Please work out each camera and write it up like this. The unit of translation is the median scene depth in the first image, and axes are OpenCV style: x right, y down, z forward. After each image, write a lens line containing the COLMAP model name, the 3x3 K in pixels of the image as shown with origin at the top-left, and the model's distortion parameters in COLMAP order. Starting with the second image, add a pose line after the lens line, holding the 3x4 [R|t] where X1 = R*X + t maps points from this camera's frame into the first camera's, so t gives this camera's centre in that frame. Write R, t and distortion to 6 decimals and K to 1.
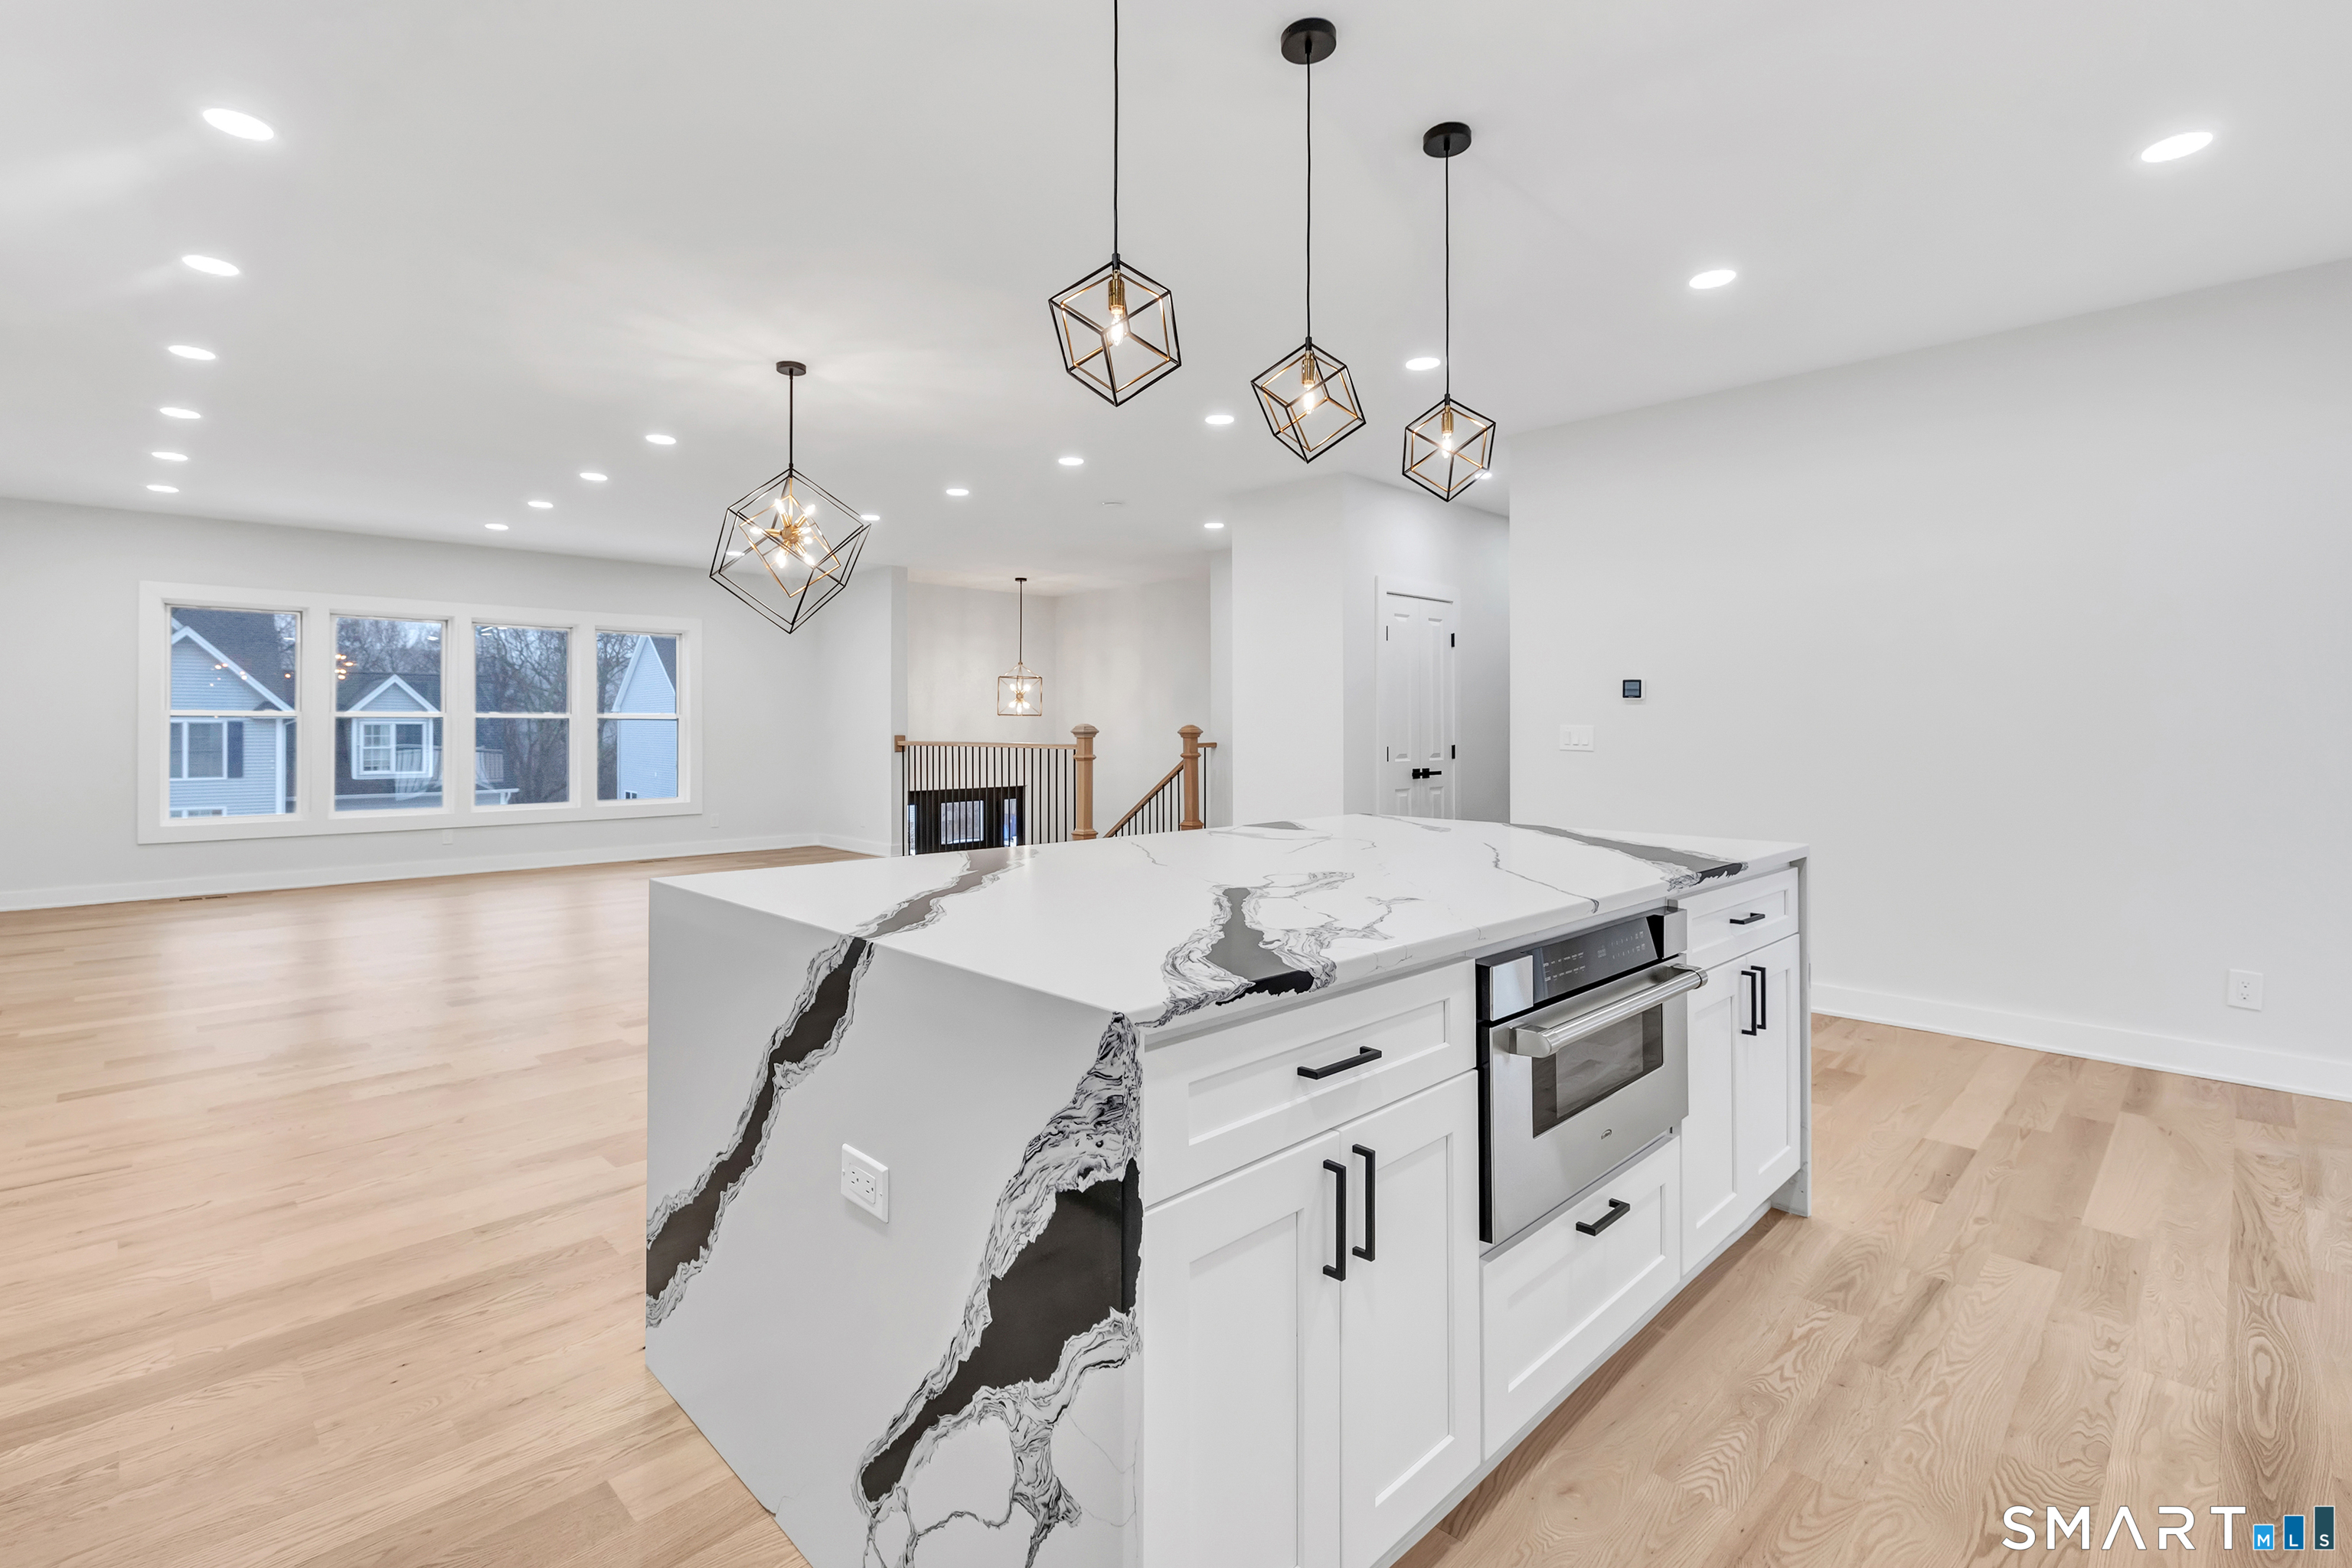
lens RADIAL K [[1064.1, 0, 1142.3], [0, 1064.1, 724.9], [0, 0, 1]] dist [-0.005423, -0.000733]
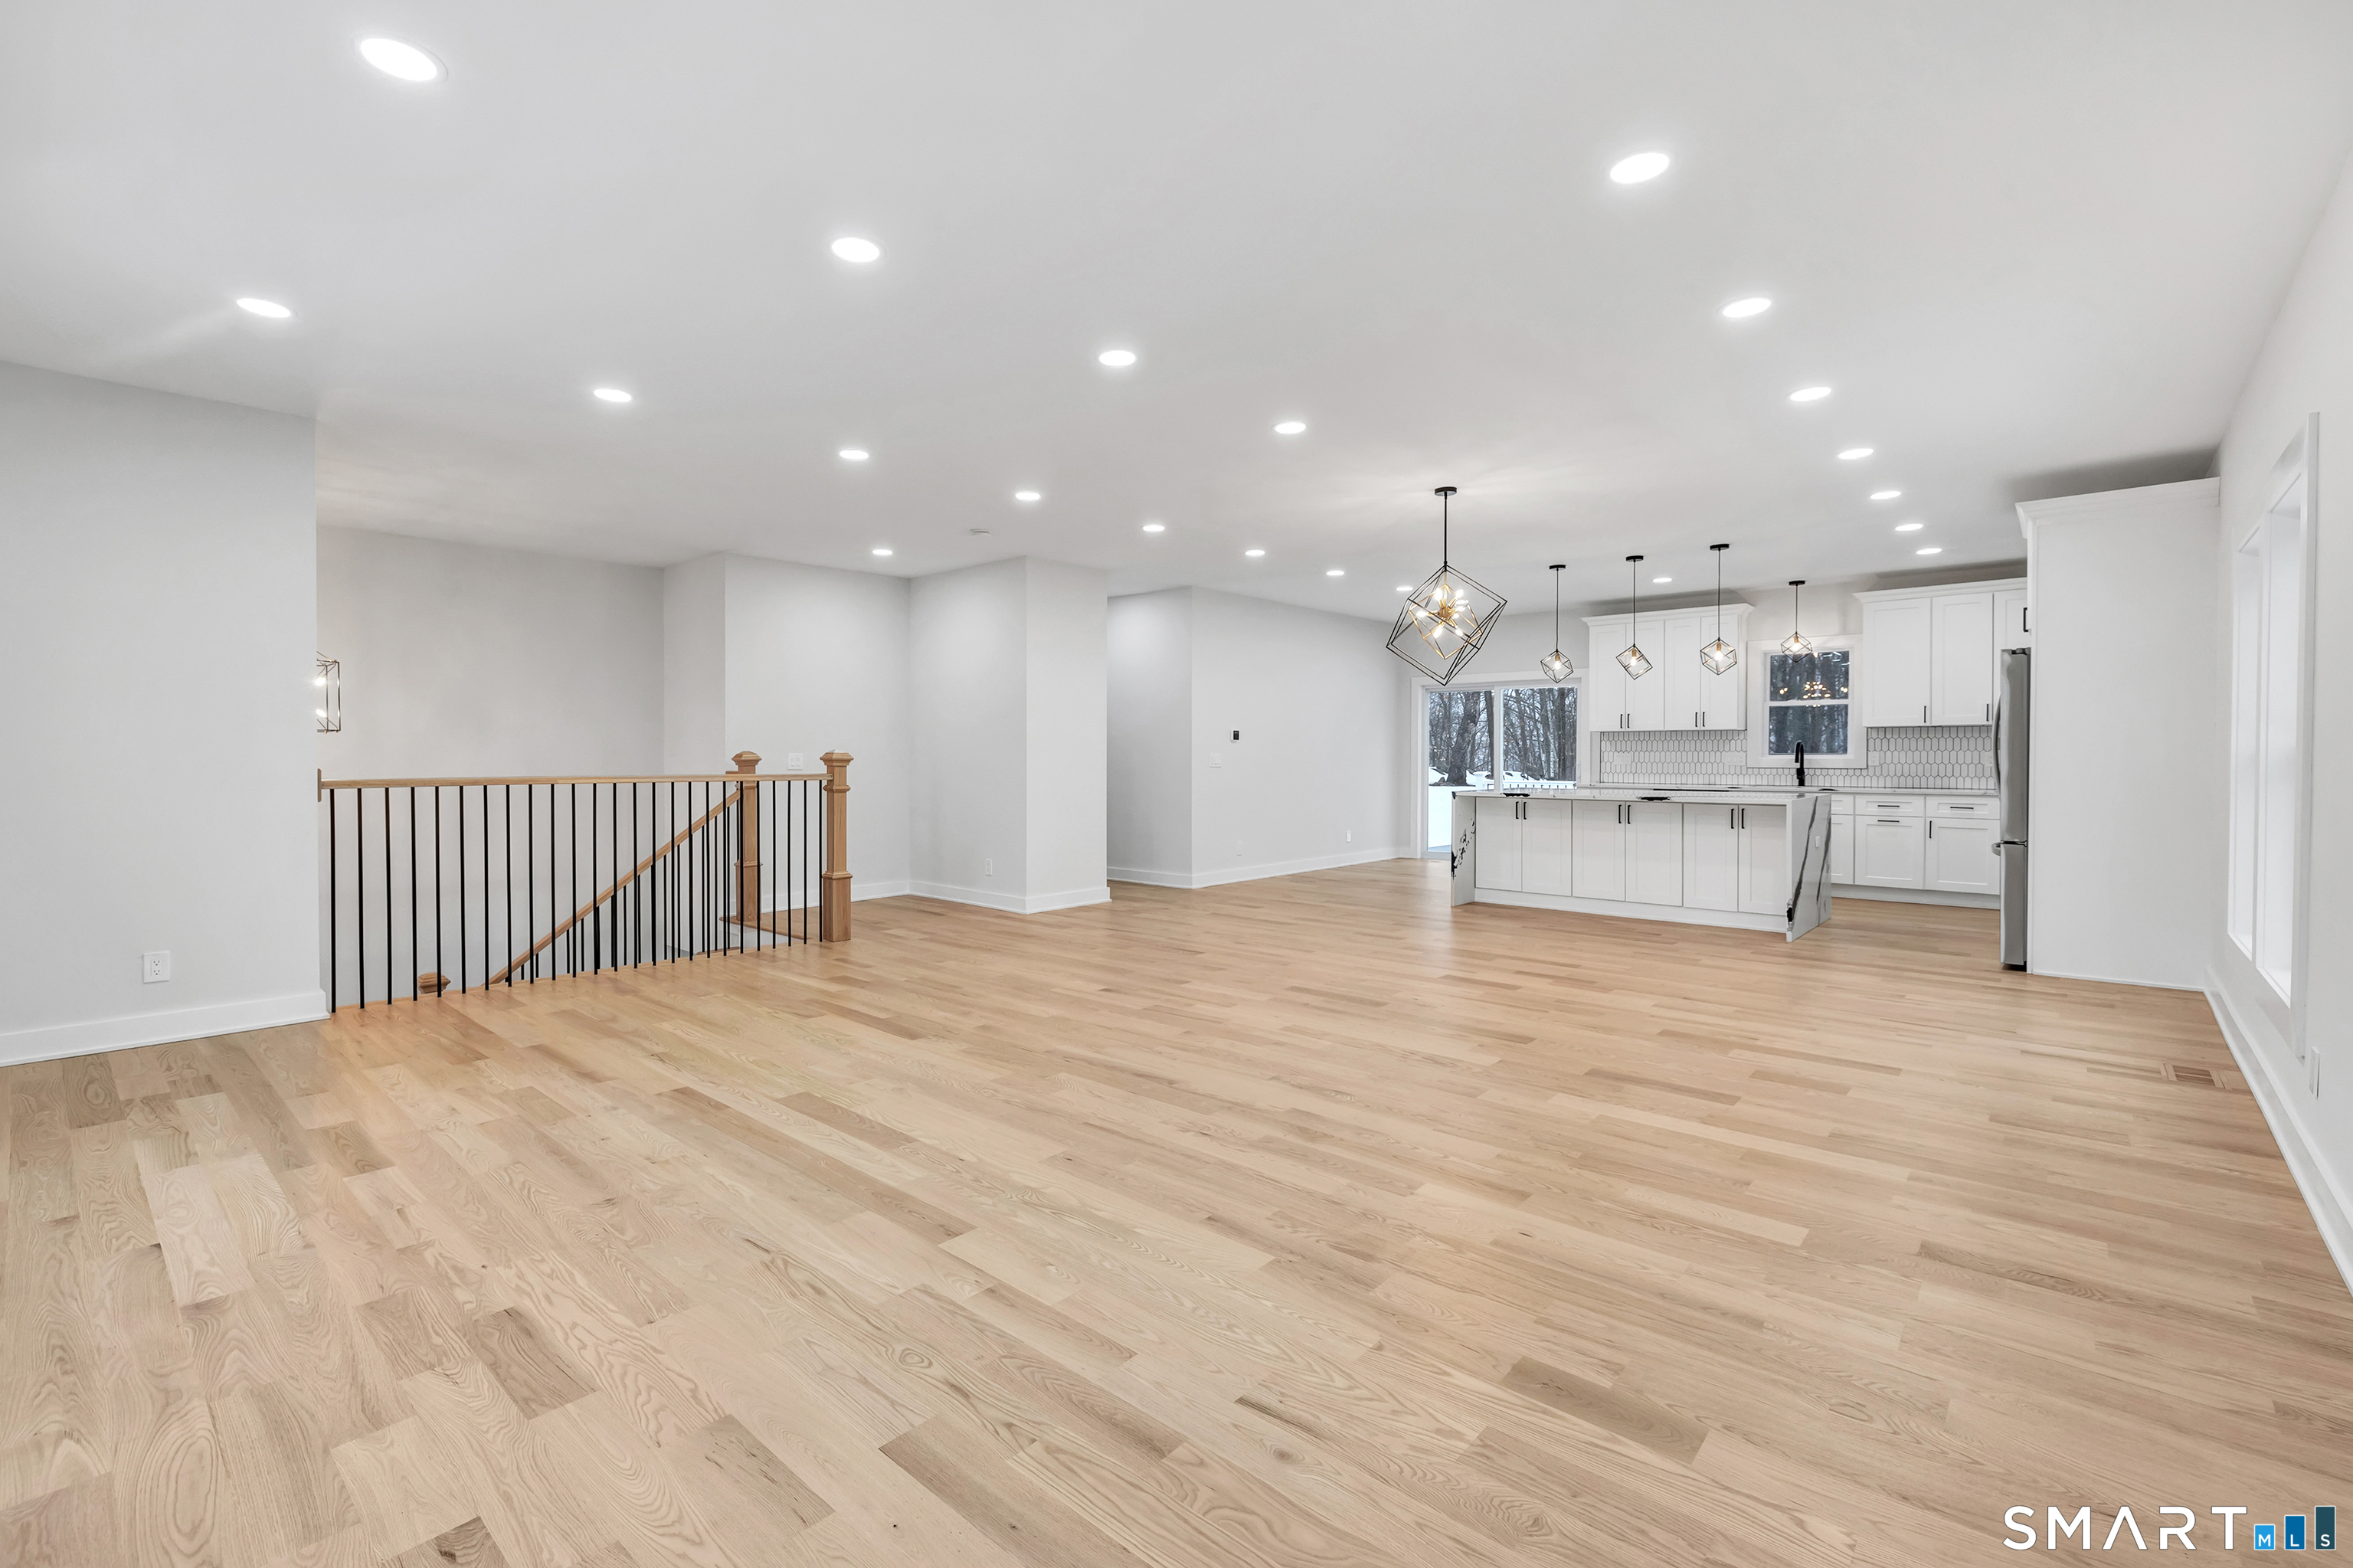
lens RADIAL K [[1021.3, 0, 1115.5], [0, 1021.3, 771.5], [0, 0, 1]] dist [0.001764, -0.000063]
pose [[-0.043313, -0.014579, 0.998955, -0.764793], [-0.004887, 0.999885, 0.014381, 0.002832], [-0.999050, -0.004259, -0.043379, 0.693587]]
